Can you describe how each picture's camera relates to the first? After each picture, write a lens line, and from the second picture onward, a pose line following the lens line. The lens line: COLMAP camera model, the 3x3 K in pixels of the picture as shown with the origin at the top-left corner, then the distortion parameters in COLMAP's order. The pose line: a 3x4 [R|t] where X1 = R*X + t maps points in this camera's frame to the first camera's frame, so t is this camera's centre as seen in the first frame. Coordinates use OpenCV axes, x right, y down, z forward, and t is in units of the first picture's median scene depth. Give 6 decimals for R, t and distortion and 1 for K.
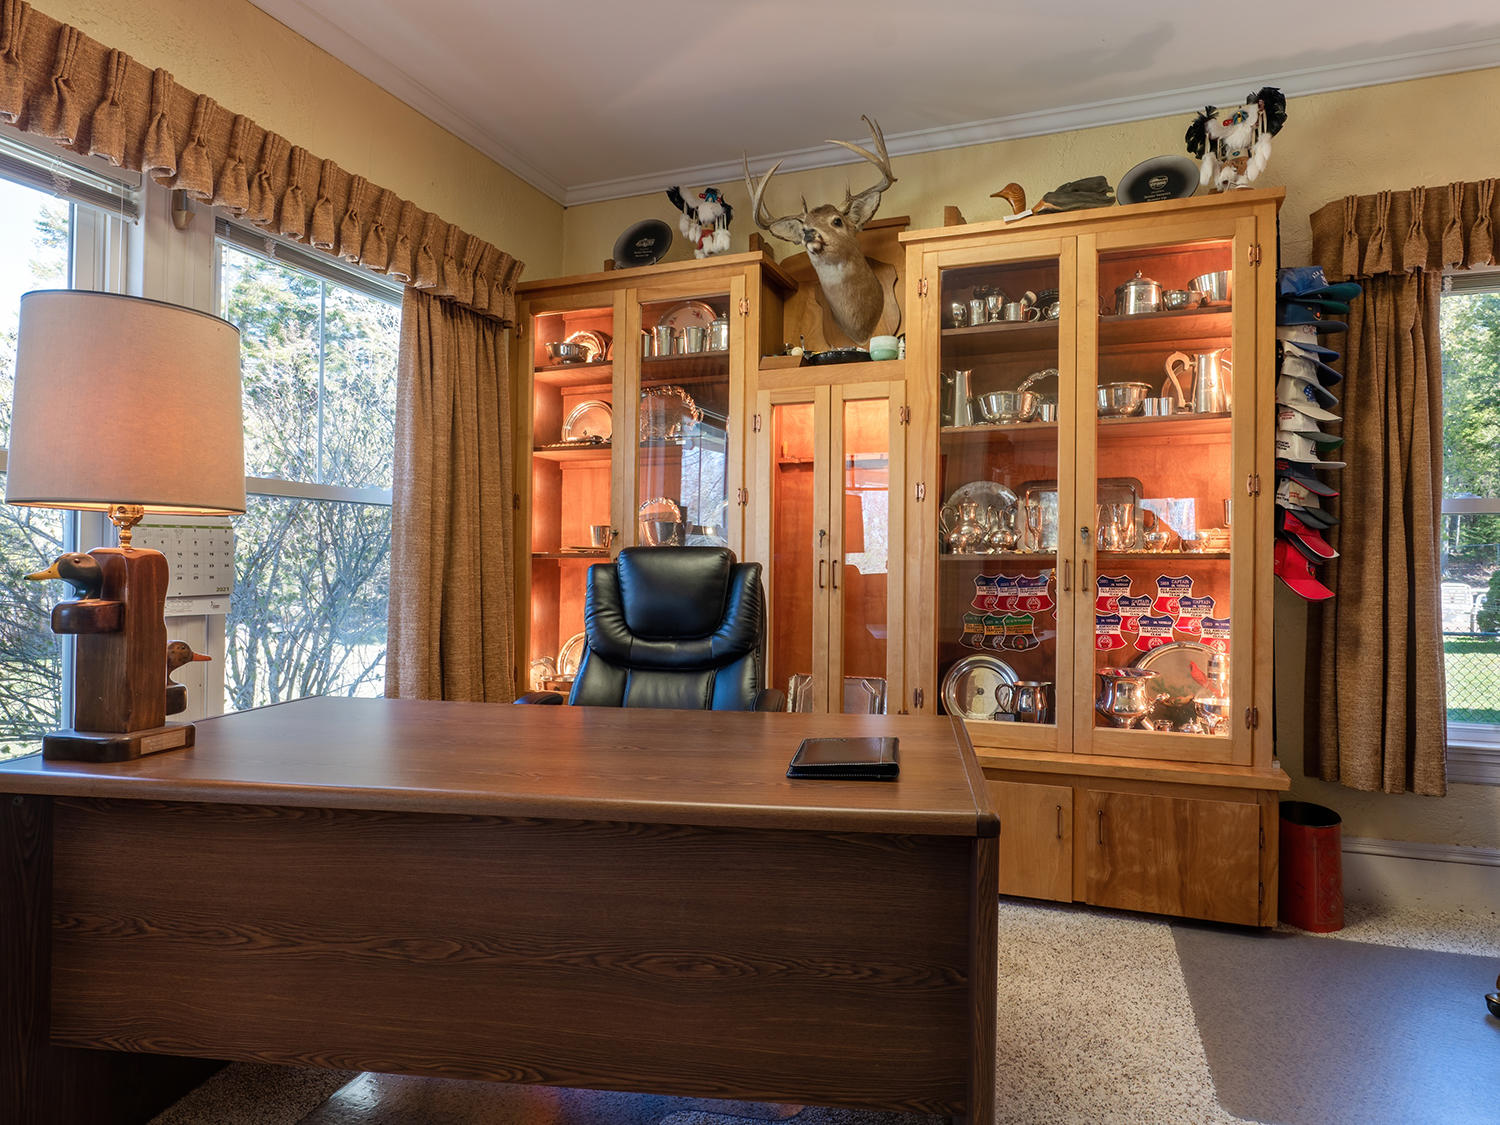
lens RADIAL K [[846.1, 0, 750.0], [0, 846.1, 562.5], [0, 0, 1]] dist [0.001040, -0.001262]
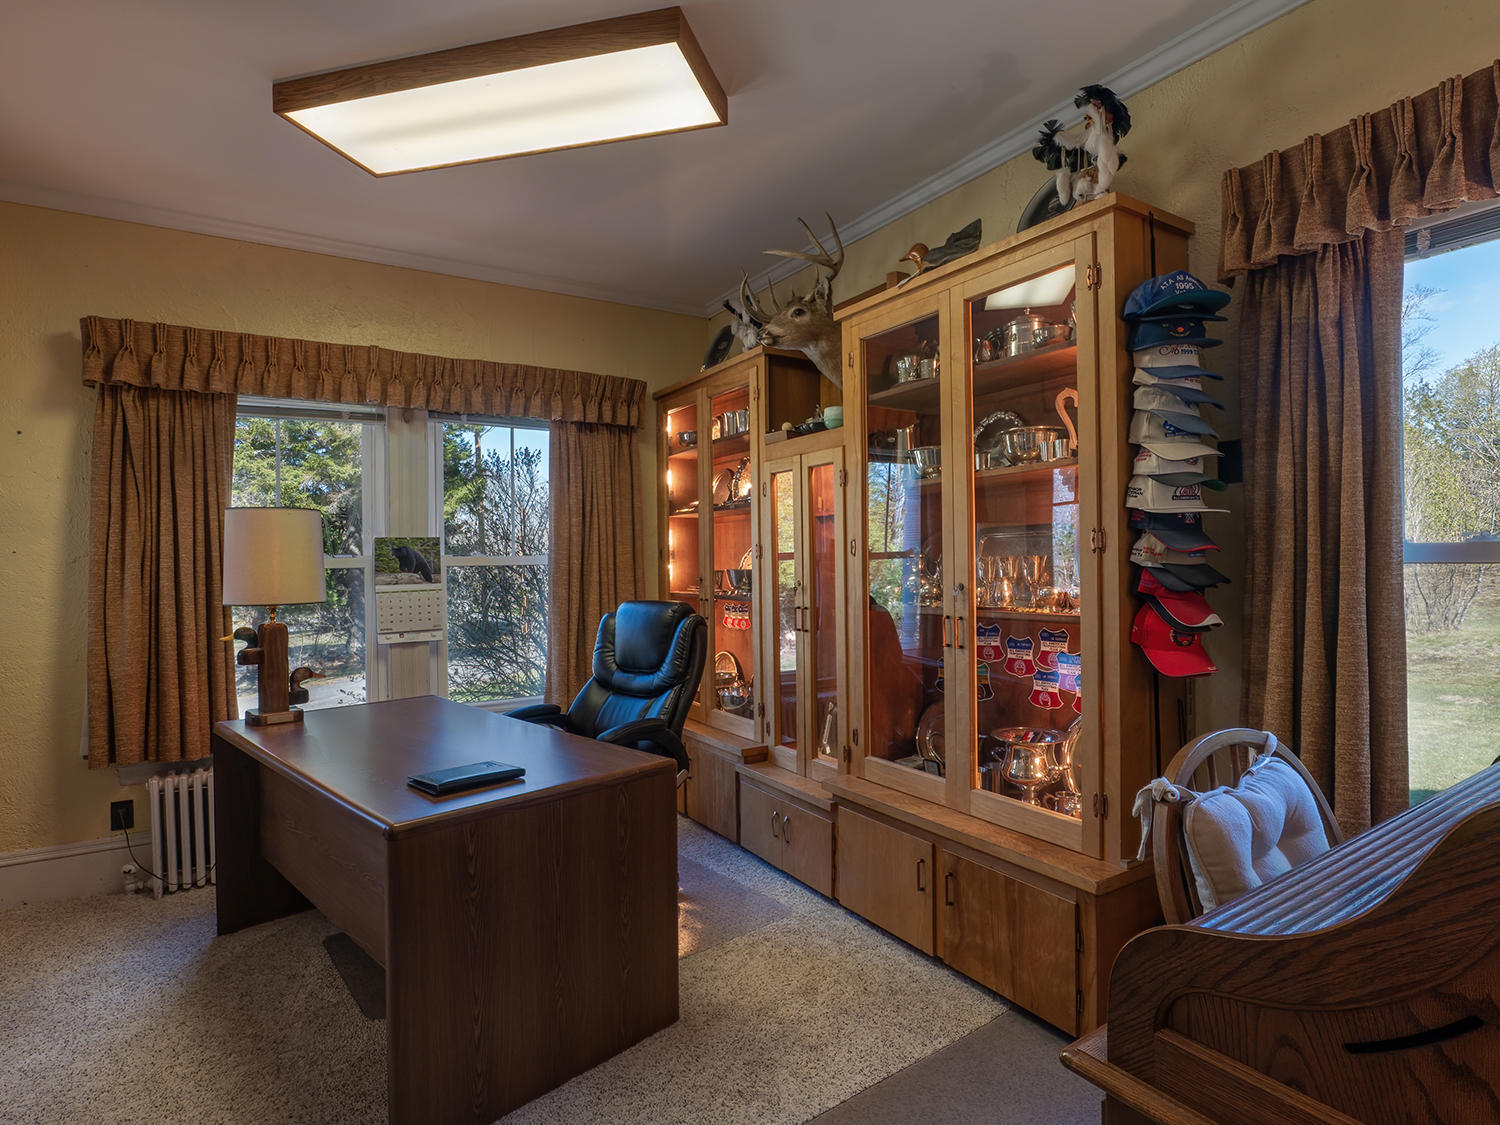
lens RADIAL K [[780.0, 0, 750.0], [0, 780.0, 562.5], [0, 0, 1]] dist [-0.003899, -0.000360]
pose [[0.789395, -0.018797, -0.613598, 0.731932], [0.027559, 0.999609, 0.004833, -0.074907], [0.613267, -0.020725, 0.789604, 0.128489]]
